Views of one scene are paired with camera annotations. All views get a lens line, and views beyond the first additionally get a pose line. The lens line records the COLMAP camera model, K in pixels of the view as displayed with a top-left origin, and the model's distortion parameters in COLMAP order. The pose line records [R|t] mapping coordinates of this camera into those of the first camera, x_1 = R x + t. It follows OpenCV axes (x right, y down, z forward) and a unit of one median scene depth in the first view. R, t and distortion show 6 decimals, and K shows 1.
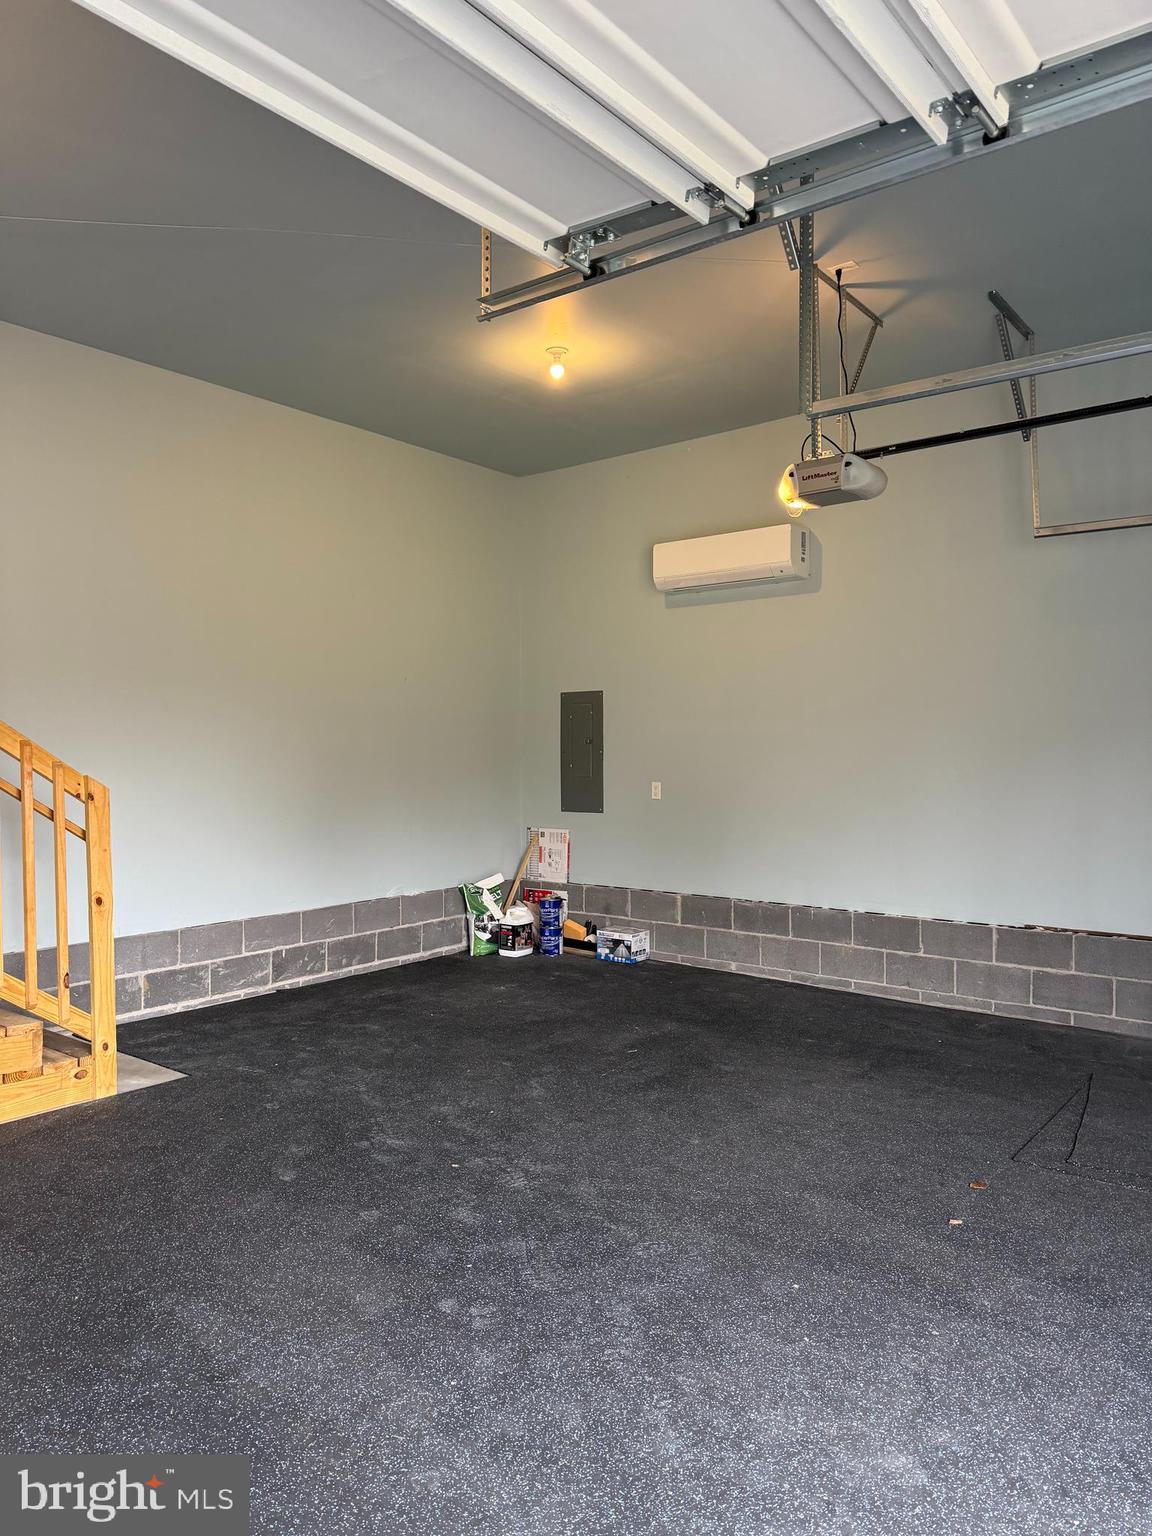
lens RADIAL K [[1071.9, 0, 580.9], [0, 1071.9, 753.7], [0, 0, 1]] dist [0.079184, -0.076065]
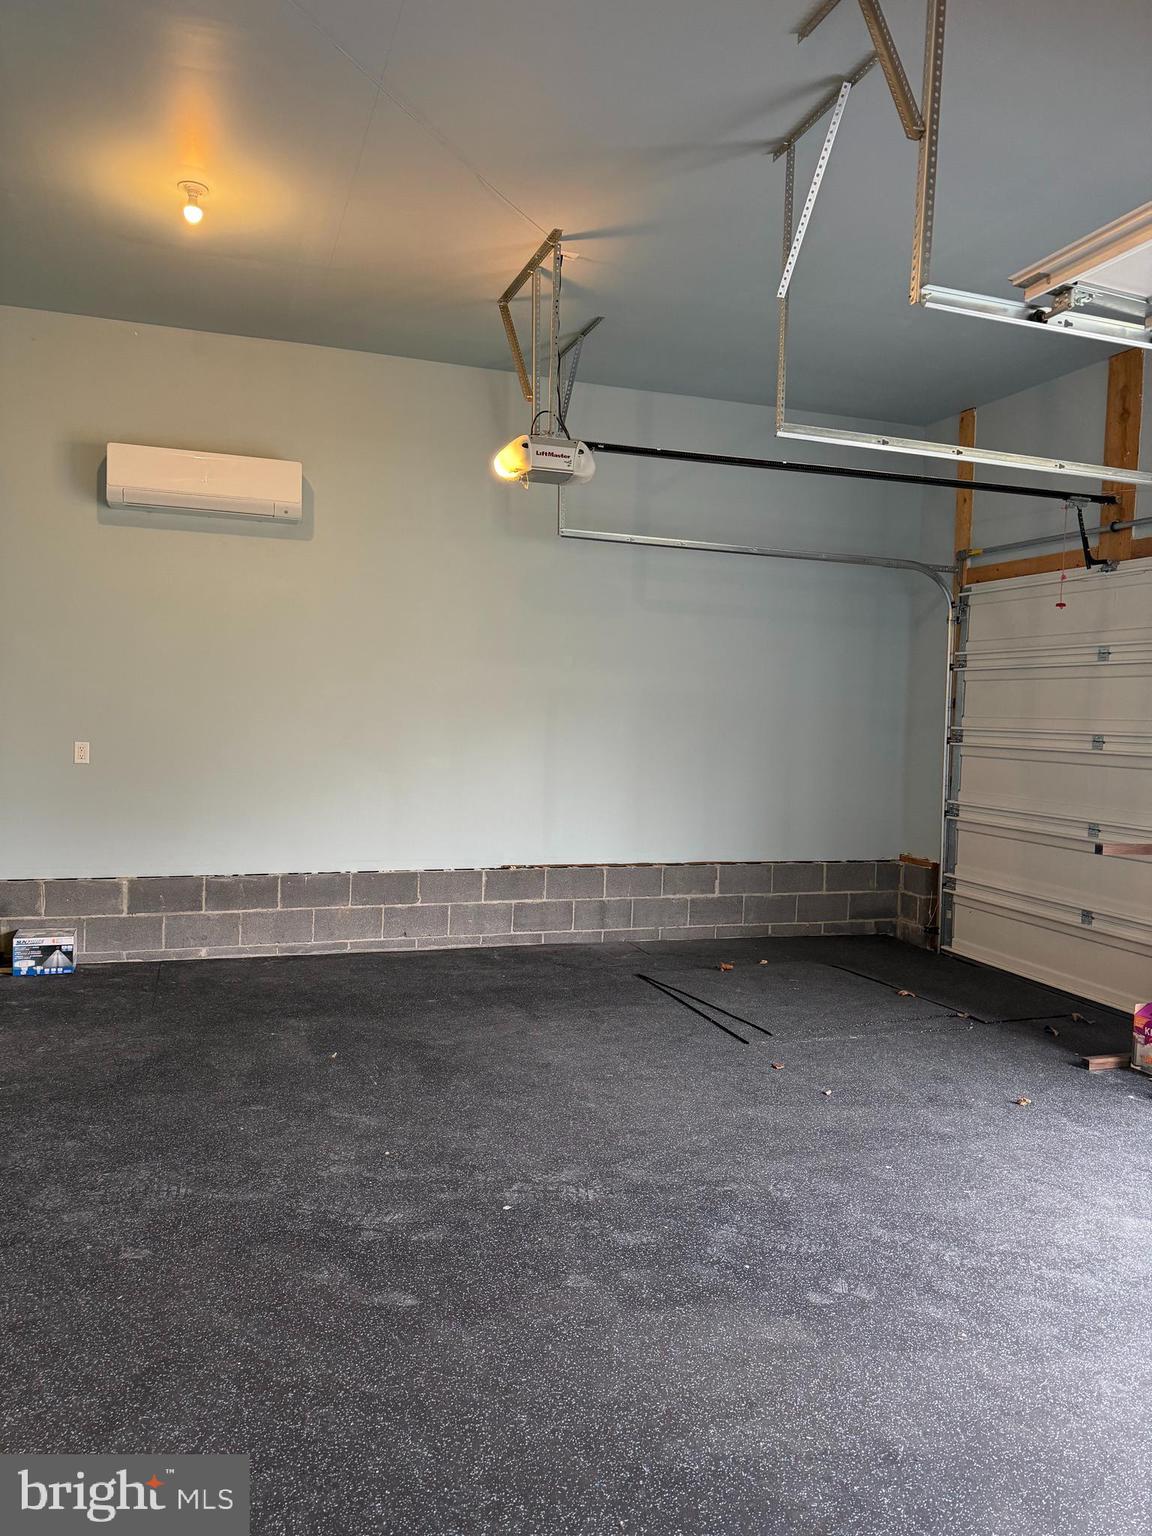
lens RADIAL K [[1071.9, 0, 568.3], [0, 1071.9, 753.8], [0, 0, 1]] dist [0.079184, -0.076065]
pose [[0.549225, -0.018462, 0.835471, -0.539836], [-0.027535, 0.998813, 0.040172, -0.009666], [-0.835221, -0.045068, 0.548065, 0.341127]]
